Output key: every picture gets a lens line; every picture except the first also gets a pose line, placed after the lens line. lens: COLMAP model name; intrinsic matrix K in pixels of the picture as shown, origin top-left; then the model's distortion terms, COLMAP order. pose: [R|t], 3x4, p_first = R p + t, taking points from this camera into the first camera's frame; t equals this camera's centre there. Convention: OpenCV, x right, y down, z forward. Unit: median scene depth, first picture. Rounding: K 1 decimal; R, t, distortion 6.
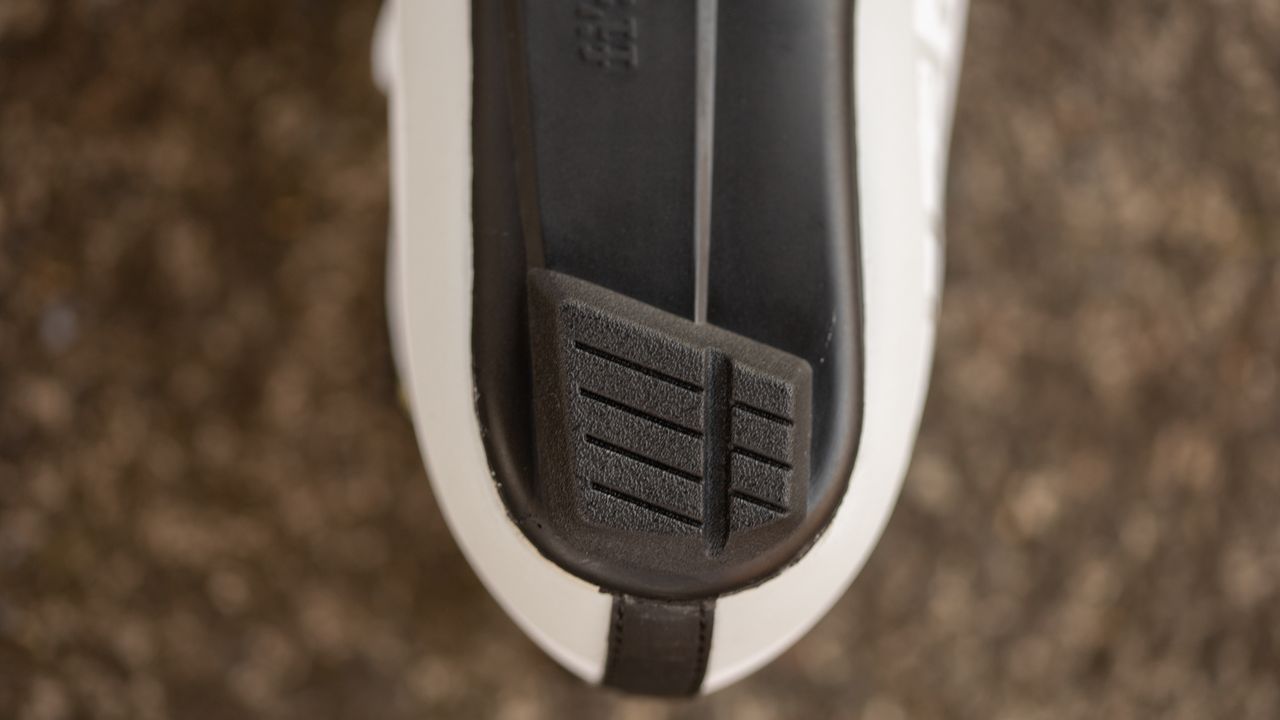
lens RADIAL K [[4697.4, 0, 638.5], [0, 4697.4, 358.6], [0, 0, 1]] dist [-0.308549, 0.000000]
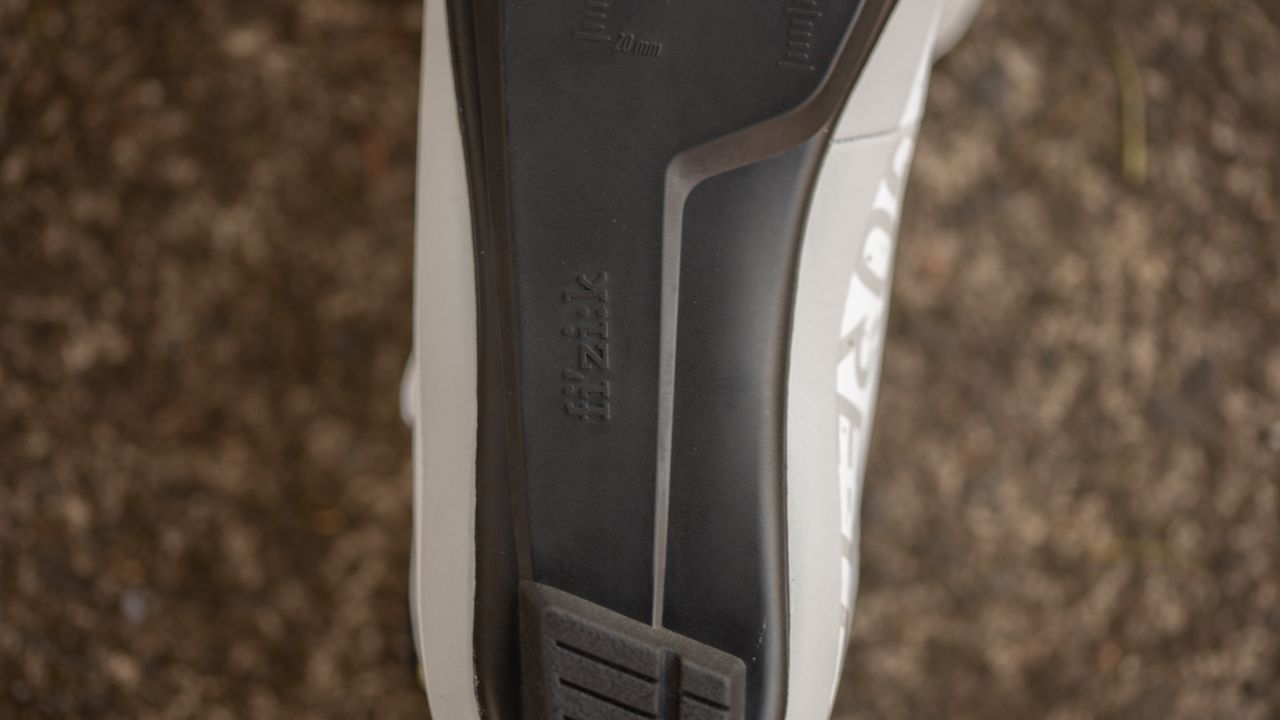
lens RADIAL K [[4697.4, 0, 640.3], [0, 4697.4, 360.4], [0, 0, 1]] dist [-0.308549, 0.000000]
pose [[0.999826, 0.017981, -0.004944, 0.012115], [-0.018182, 0.998850, -0.044356, -0.020472], [0.004141, 0.044438, 0.999004, -0.220594]]
